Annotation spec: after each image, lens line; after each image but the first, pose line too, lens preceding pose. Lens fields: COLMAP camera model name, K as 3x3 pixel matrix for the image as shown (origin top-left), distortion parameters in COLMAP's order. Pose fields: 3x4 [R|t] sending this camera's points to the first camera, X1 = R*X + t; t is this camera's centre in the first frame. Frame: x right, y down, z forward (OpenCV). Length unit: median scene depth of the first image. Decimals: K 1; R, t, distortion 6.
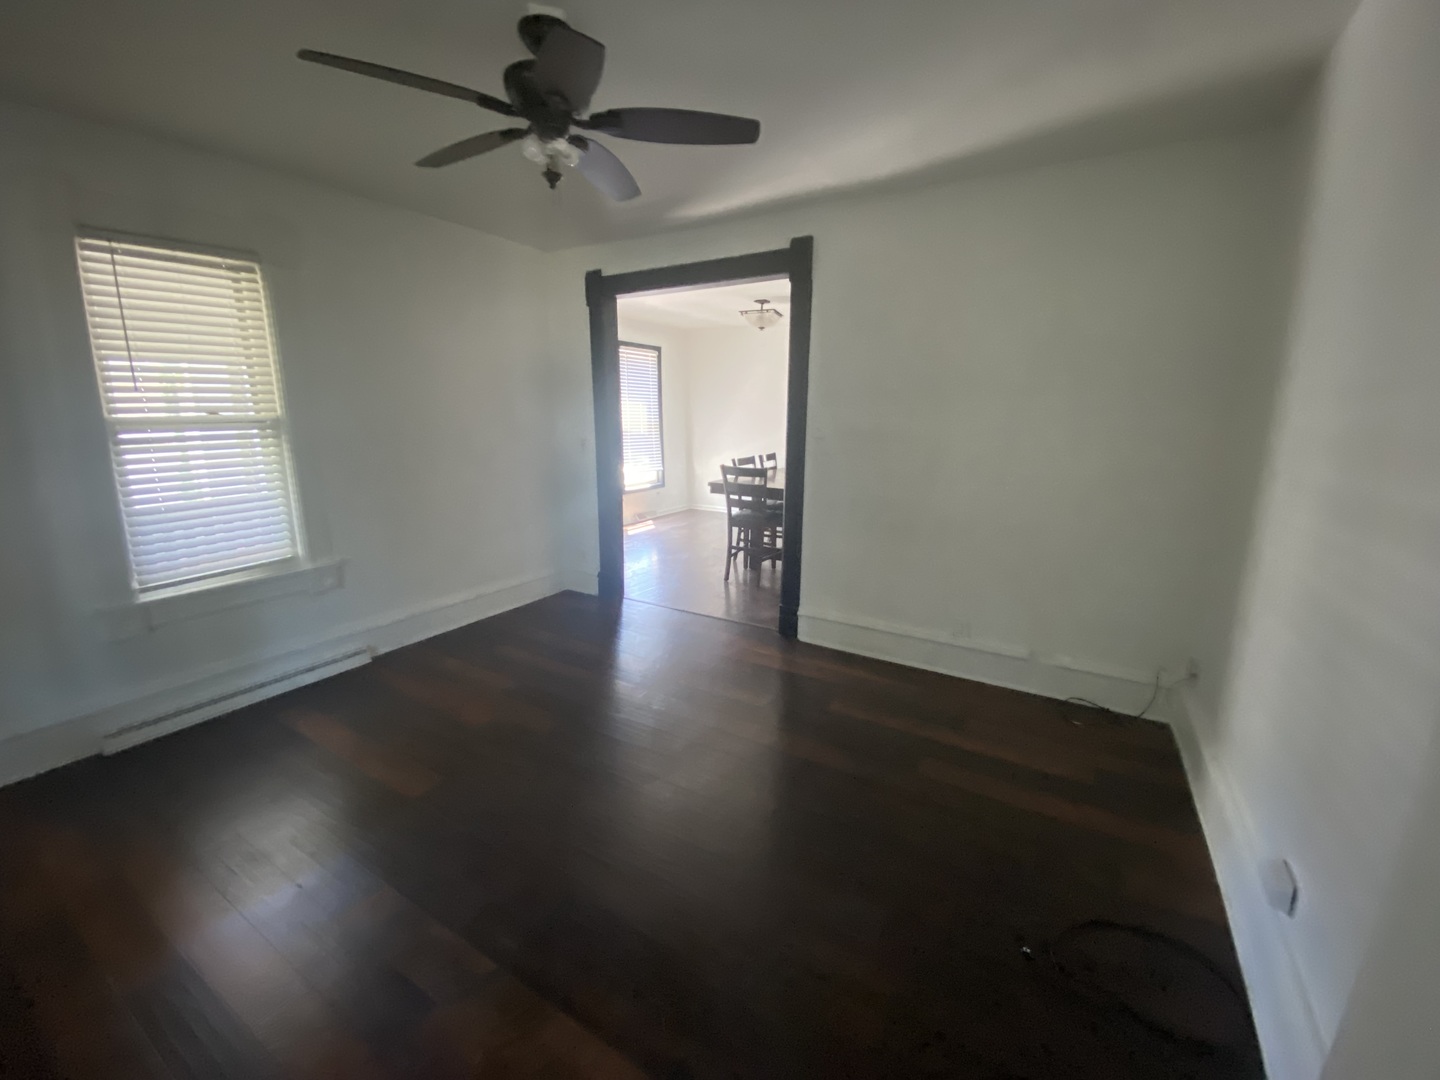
lens RADIAL K [[592.2, 0, 720.0], [0, 592.2, 540.0], [0, 0, 1]] dist [0.030207, -0.025460]
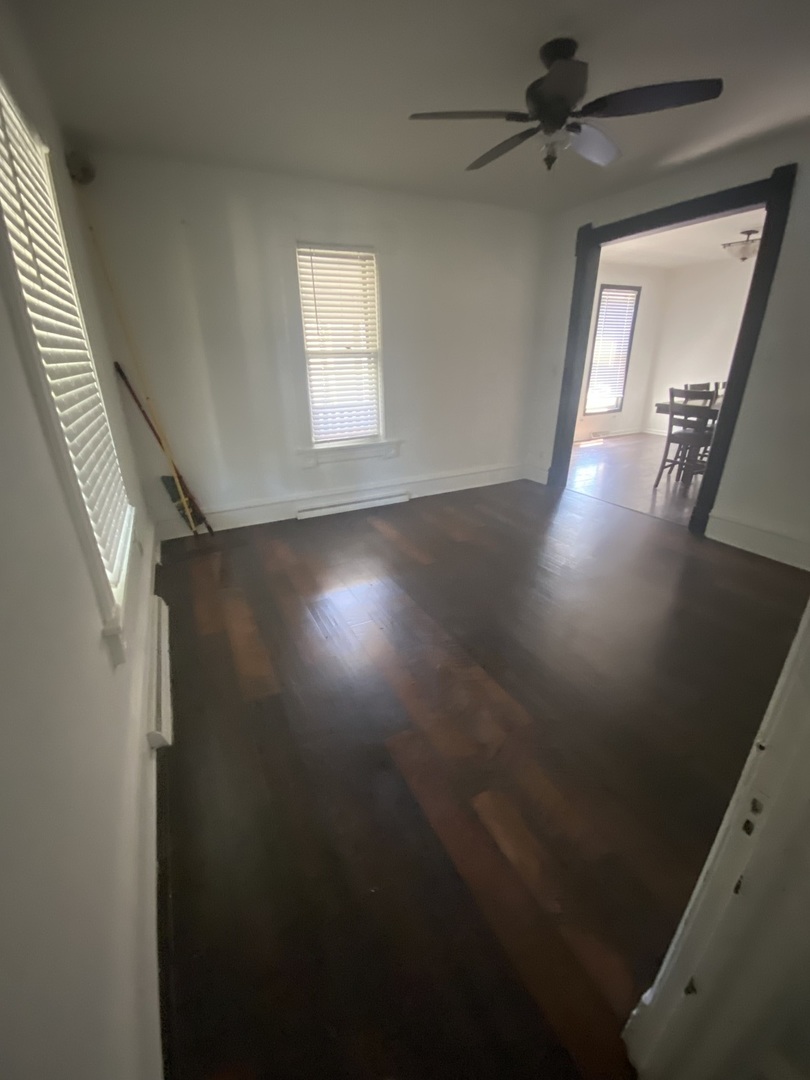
lens RADIAL K [[444.2, 0, 404.3], [0, 444.2, 548.0], [0, 0, 1]] dist [0.030207, -0.025460]
pose [[0.851447, 0.189231, -0.489110, 0.058061], [-0.091830, 0.972020, 0.216204, 0.049360], [0.516338, -0.139171, 0.845001, -0.107769]]
